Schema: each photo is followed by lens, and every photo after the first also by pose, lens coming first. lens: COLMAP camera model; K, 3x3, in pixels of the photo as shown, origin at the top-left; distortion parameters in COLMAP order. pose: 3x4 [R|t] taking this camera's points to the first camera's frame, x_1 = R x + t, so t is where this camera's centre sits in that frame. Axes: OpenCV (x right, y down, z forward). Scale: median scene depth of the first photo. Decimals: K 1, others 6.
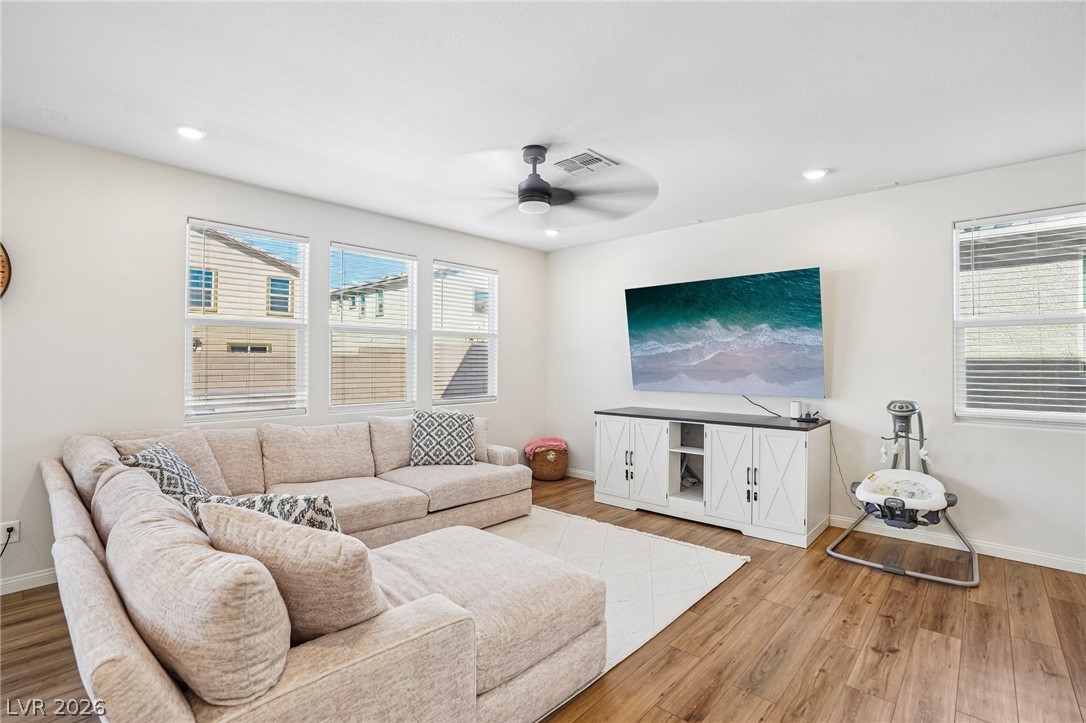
lens RADIAL K [[503.4, 0, 540.5], [0, 503.4, 360.6], [0, 0, 1]] dist [-0.071948, 0.028097]
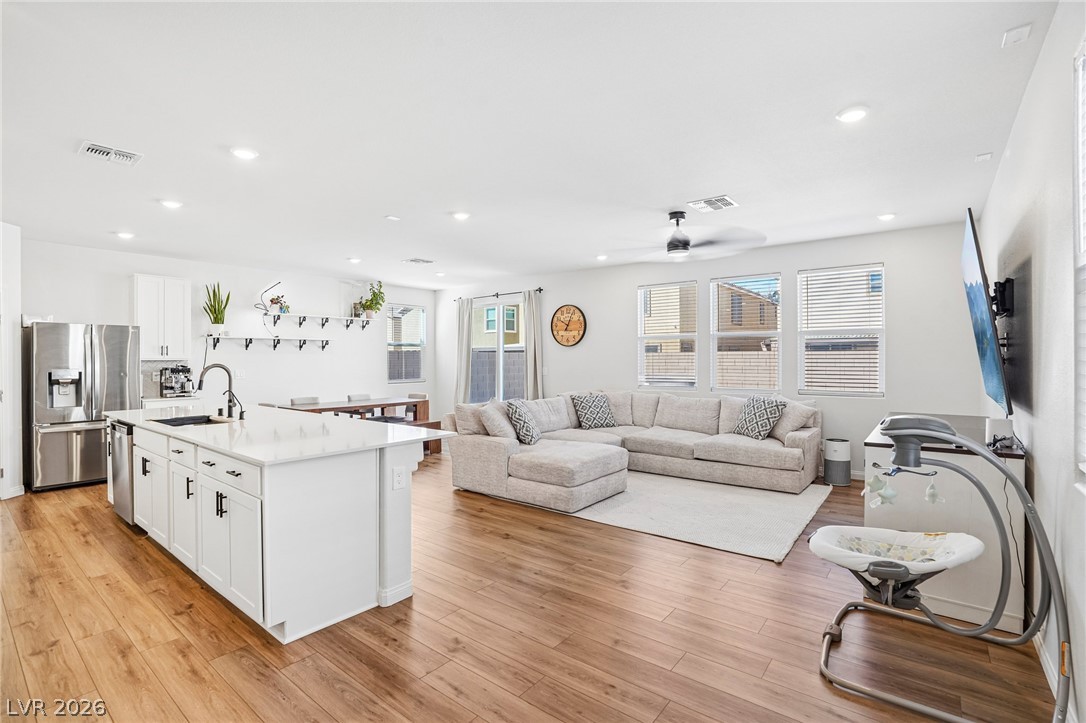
lens RADIAL K [[503.4, 0, 540.5], [0, 503.4, 360.6], [0, 0, 1]] dist [-0.071948, 0.028097]
pose [[0.071328, 0.001187, -0.997452, 1.136193], [0.008345, 0.999964, 0.001787, 0.002530], [0.997418, -0.008451, 0.071315, 0.390328]]
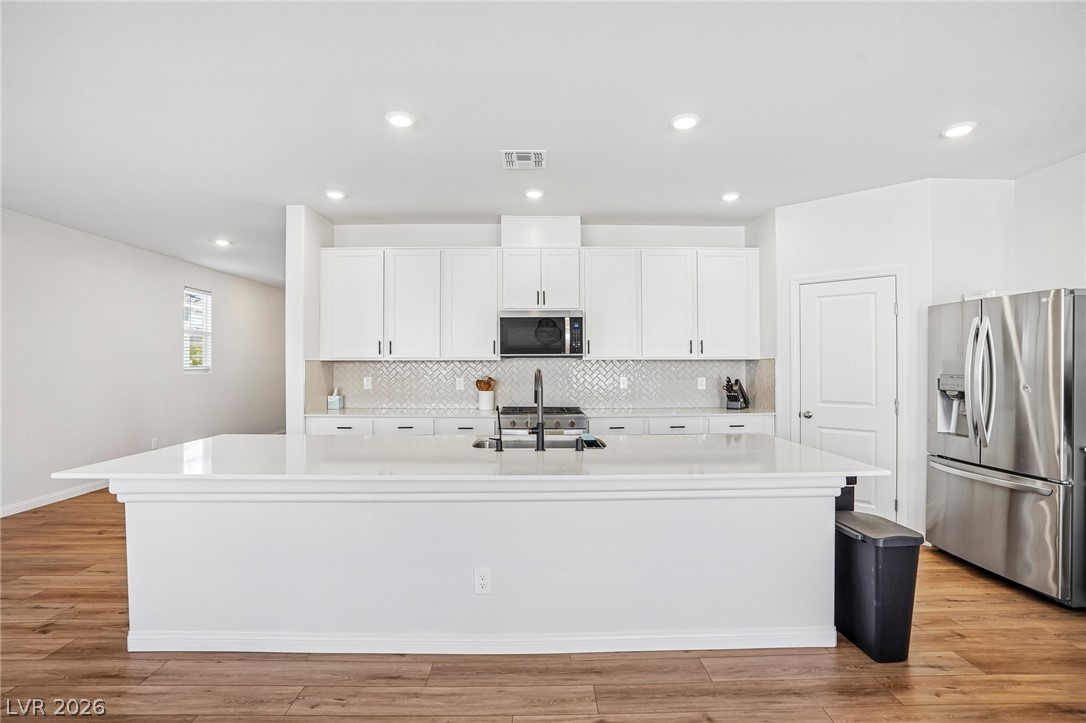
lens RADIAL K [[503.4, 0, 540.5], [0, 503.4, 360.6], [0, 0, 1]] dist [-0.071948, 0.028097]
pose [[-0.692039, 0.003264, 0.721853, -0.328425], [-0.003559, 0.999962, -0.007933, 0.001801], [-0.721851, -0.008059, -0.692001, 0.298174]]
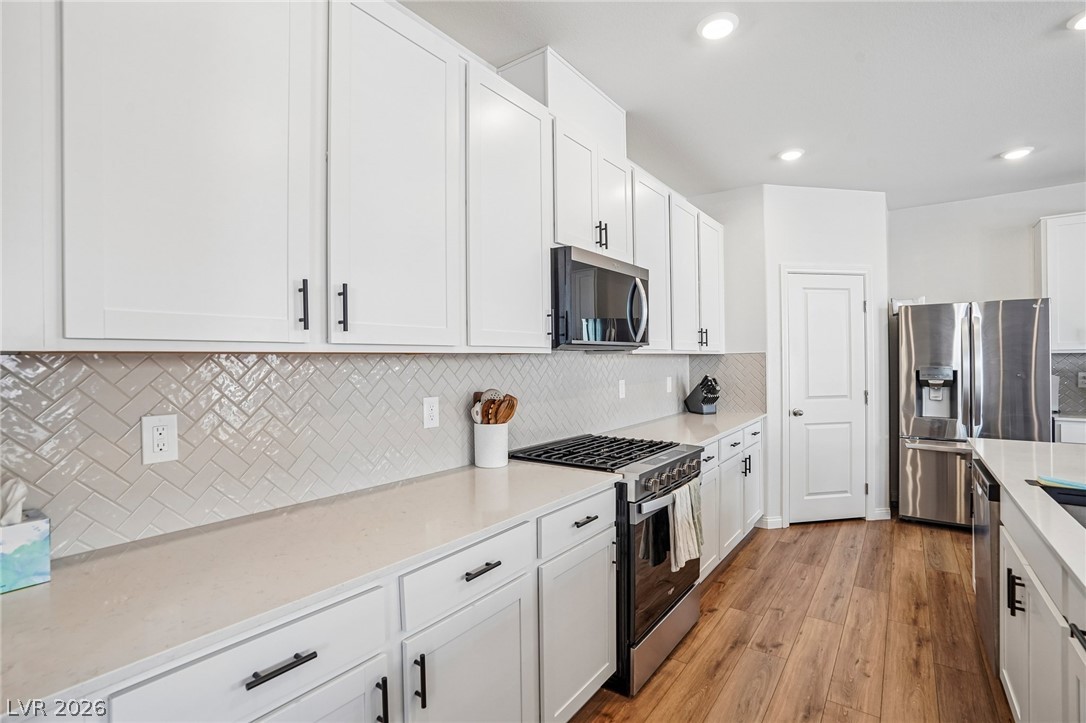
lens RADIAL K [[503.4, 0, 540.5], [0, 503.4, 360.6], [0, 0, 1]] dist [-0.071948, 0.028097]
pose [[-0.994695, 0.010086, -0.102375, 0.641738], [0.010492, 0.999939, -0.003426, 0.001038], [0.102334, -0.004482, -0.994740, 0.092041]]
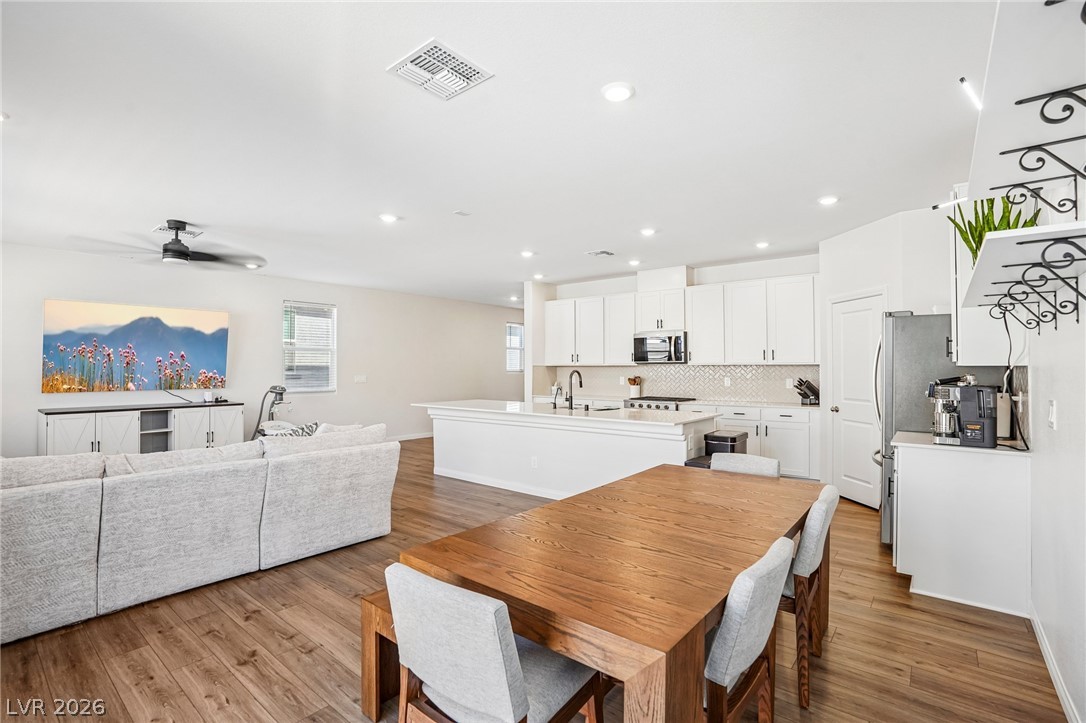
lens RADIAL K [[503.4, 0, 540.5], [0, 503.4, 360.6], [0, 0, 1]] dist [-0.071948, 0.028097]
pose [[-0.060999, 0.012233, 0.998063, -1.194668], [-0.003902, 0.999914, -0.012494, -0.001923], [-0.998130, -0.004656, -0.060946, 0.014059]]
